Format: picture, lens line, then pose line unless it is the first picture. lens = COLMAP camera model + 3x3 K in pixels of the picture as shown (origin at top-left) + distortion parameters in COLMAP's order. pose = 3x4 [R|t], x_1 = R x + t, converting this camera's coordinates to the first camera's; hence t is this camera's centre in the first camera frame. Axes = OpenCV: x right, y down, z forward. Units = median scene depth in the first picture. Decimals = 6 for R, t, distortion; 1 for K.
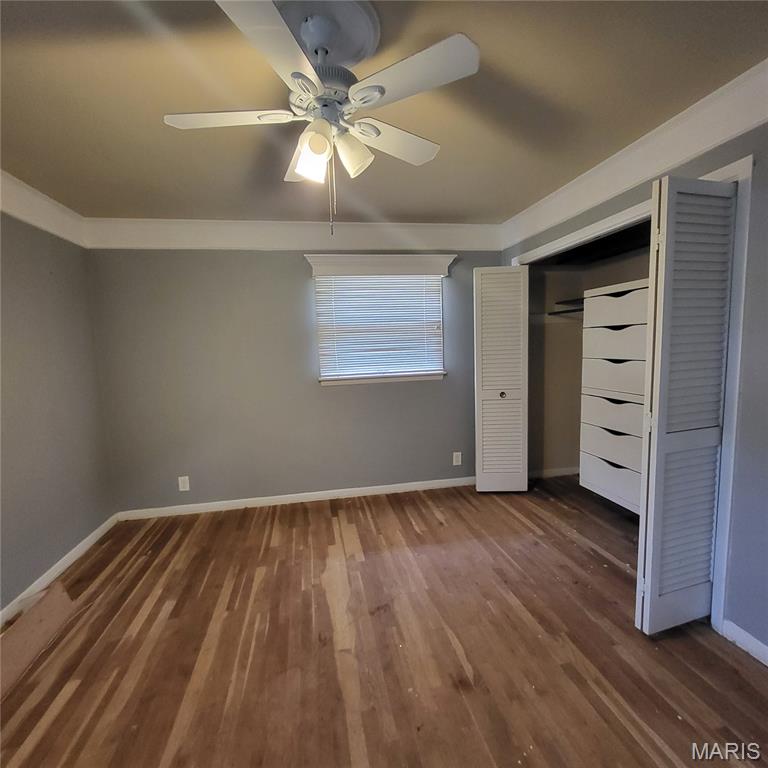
lens RADIAL K [[403.6, 0, 382.2], [0, 403.6, 388.3], [0, 0, 1]] dist [0.003553, 0.000512]
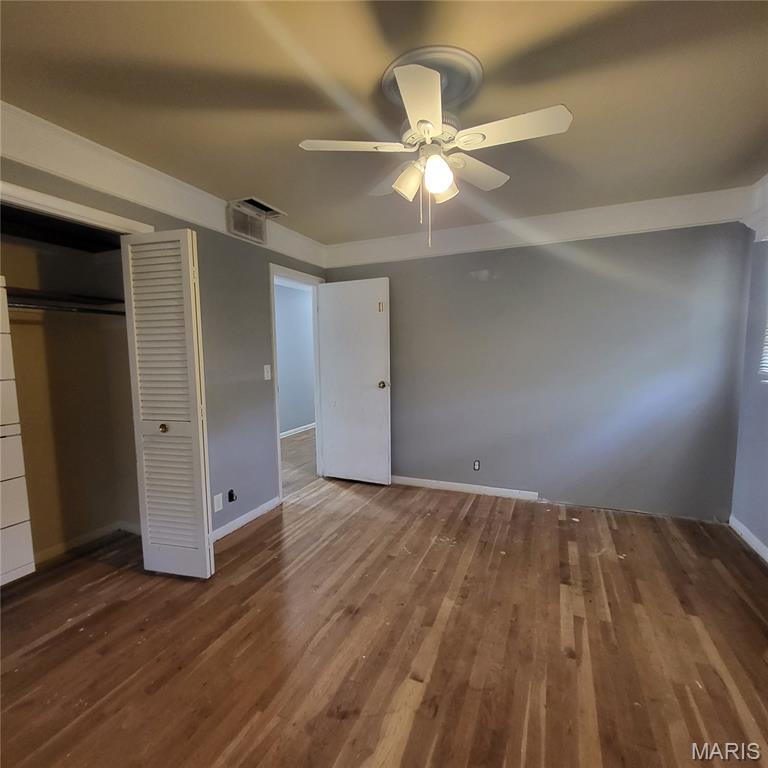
lens RADIAL K [[403.6, 0, 380.4], [0, 403.6, 383.7], [0, 0, 1]] dist [0.003553, 0.000512]
pose [[-0.830156, 0.005477, 0.557504, -0.526597], [0.105429, 0.983453, 0.147328, -0.133389], [-0.547472, 0.181082, -0.816997, 1.655818]]
